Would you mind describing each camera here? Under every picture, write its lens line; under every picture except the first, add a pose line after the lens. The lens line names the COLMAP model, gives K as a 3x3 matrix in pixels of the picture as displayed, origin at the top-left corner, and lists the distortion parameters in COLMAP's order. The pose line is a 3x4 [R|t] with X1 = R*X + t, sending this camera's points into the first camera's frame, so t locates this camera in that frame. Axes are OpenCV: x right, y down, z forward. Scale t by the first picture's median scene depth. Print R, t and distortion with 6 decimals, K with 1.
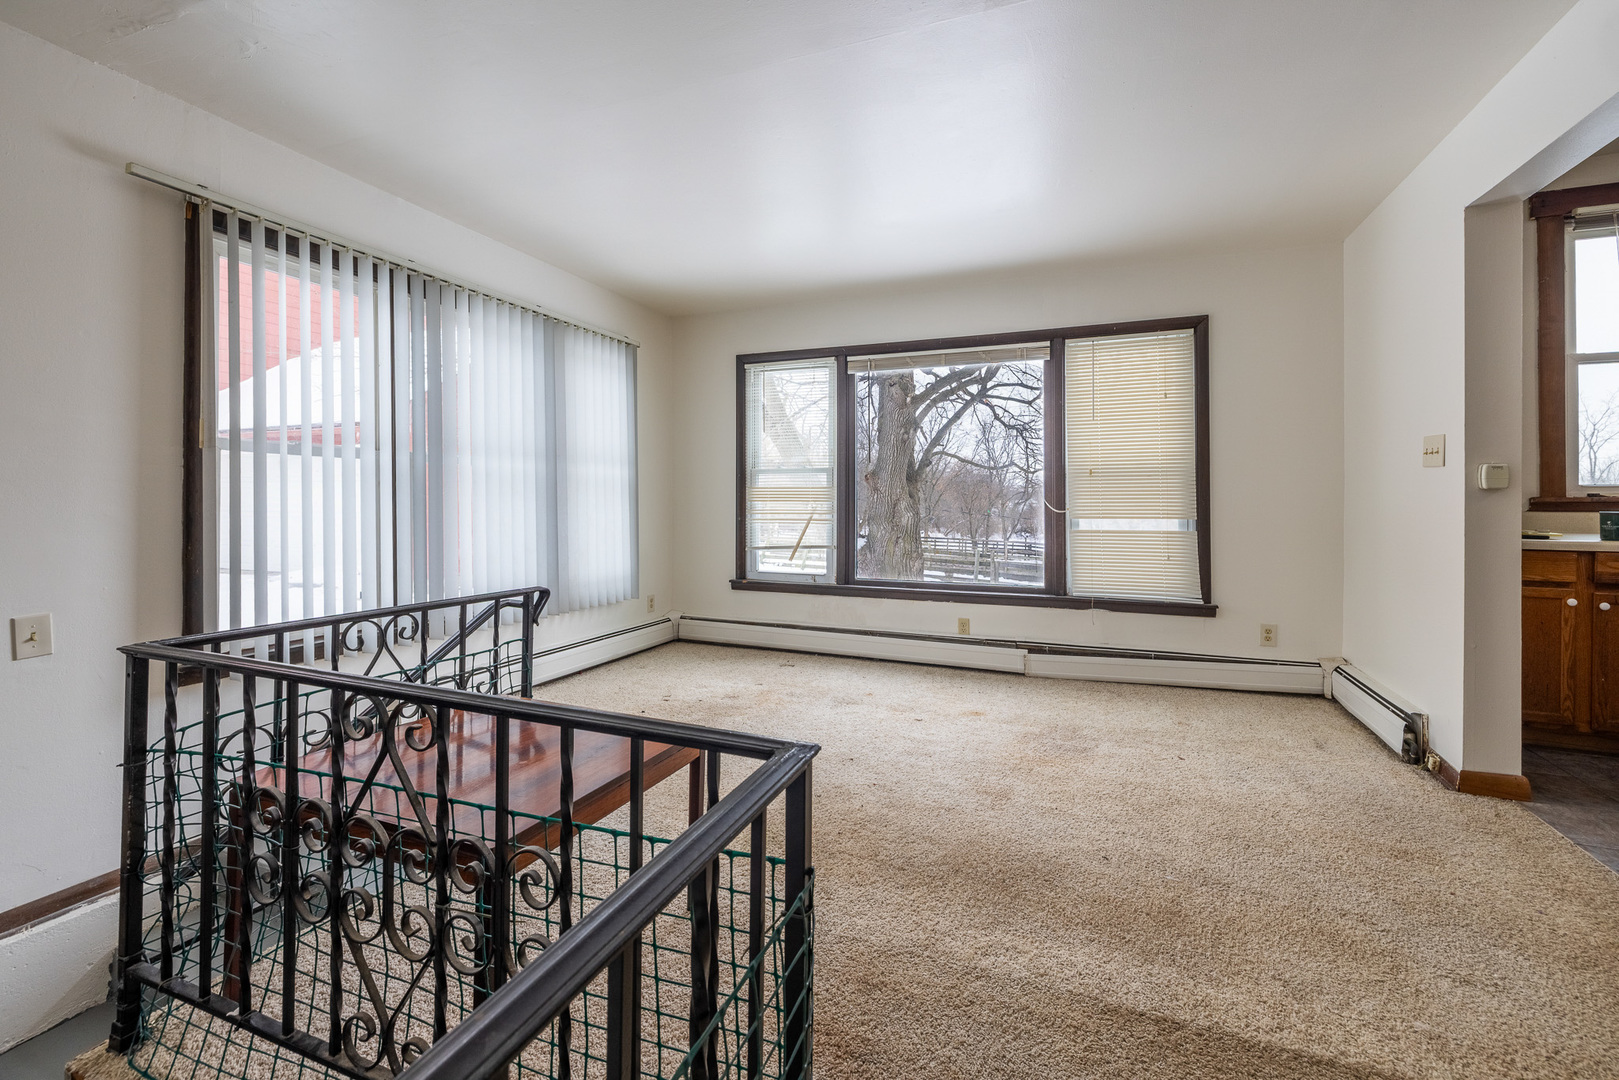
lens RADIAL K [[703.6, 0, 804.5], [0, 703.6, 520.3], [0, 0, 1]] dist [-0.001682, 0.000356]
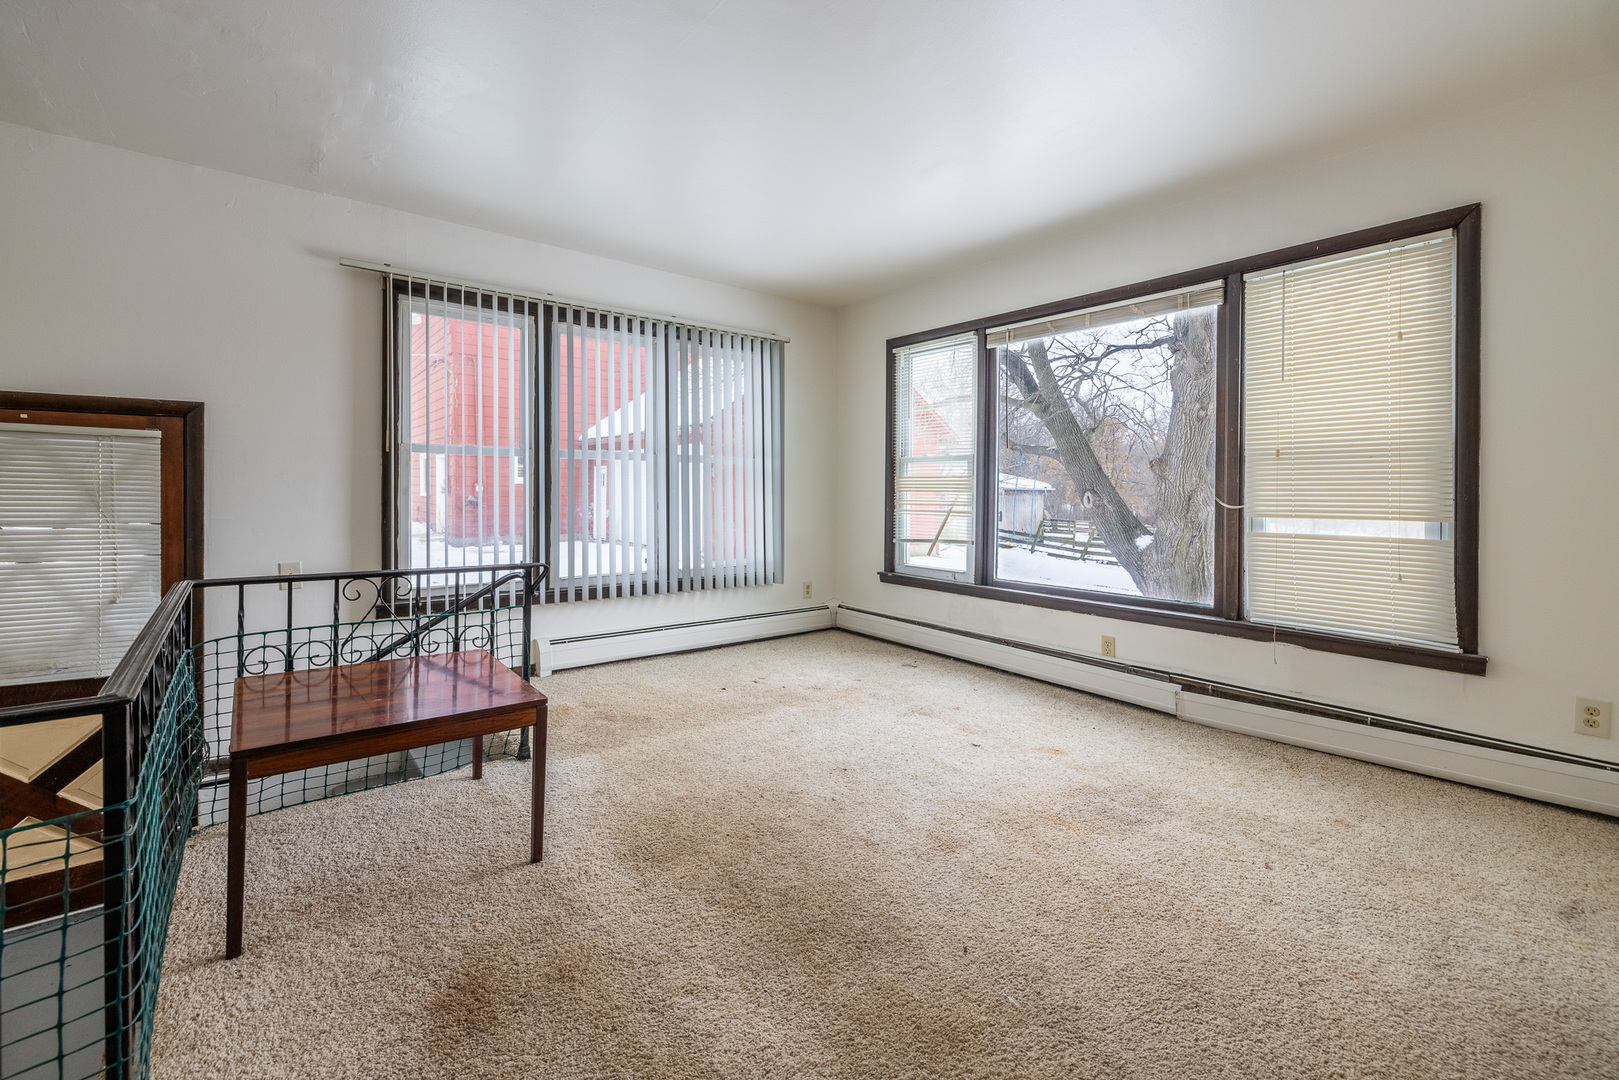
lens RADIAL K [[703.6, 0, 804.5], [0, 703.6, 520.3], [0, 0, 1]] dist [-0.001682, 0.000356]
pose [[0.860222, 0.026085, -0.509251, 0.349792], [-0.018607, 0.999631, 0.019772, -0.004903], [0.509579, -0.007533, 0.860391, 0.126590]]
